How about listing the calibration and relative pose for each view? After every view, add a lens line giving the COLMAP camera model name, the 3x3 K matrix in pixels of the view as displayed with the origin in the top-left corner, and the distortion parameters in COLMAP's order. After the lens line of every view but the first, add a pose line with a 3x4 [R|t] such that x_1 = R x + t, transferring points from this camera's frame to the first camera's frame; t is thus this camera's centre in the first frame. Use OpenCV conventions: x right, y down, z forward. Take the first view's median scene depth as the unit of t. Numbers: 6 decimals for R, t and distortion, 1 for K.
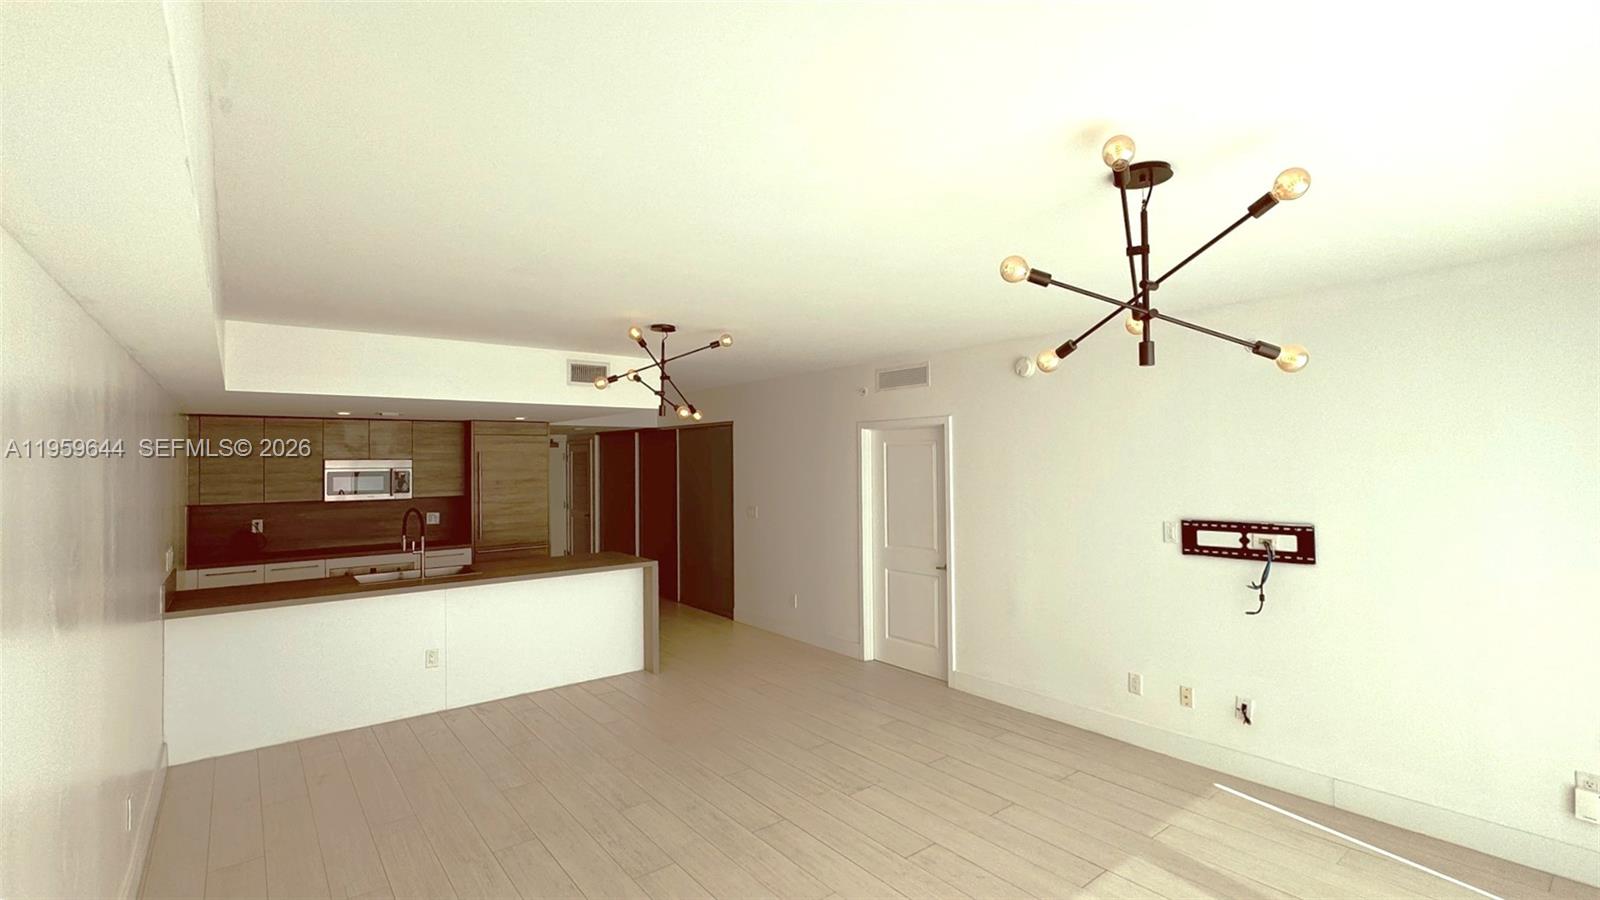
lens RADIAL K [[675.4, 0, 798.1], [0, 675.4, 447.9], [0, 0, 1]] dist [-0.001522, -0.000564]
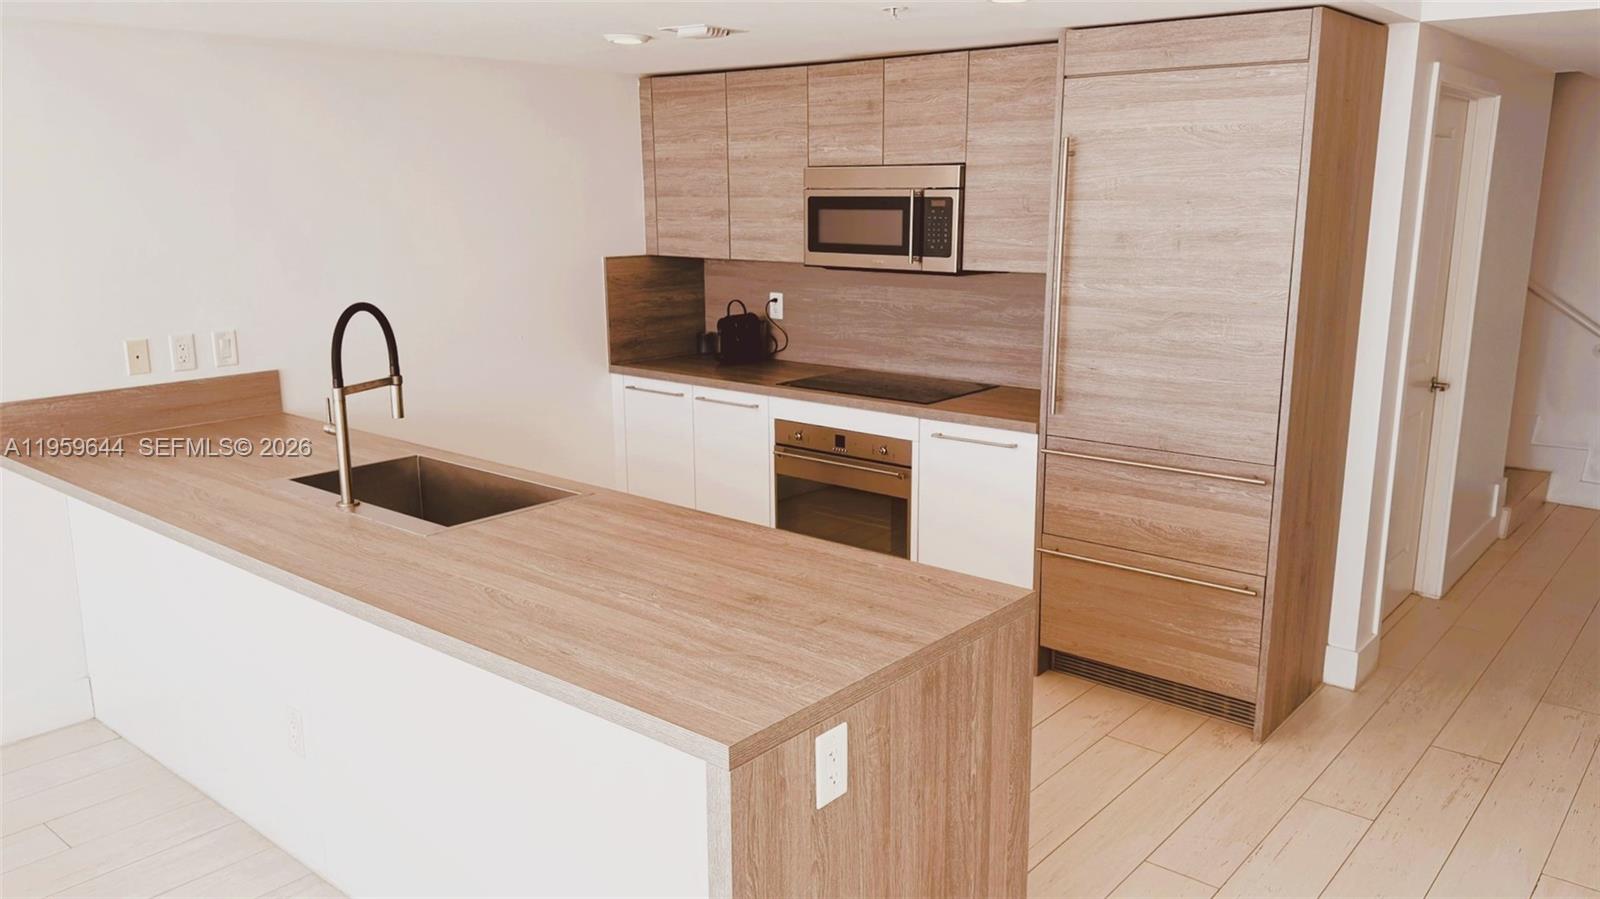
lens RADIAL K [[1189.3, 0, 798.4], [0, 1189.3, 455.5], [0, 0, 1]] dist [0.125586, -0.186545]
pose [[0.191418, 0.225842, -0.955173, 0.062929], [0.024468, 0.971767, 0.234669, 0.015979], [0.981204, -0.068291, 0.180488, 0.778800]]
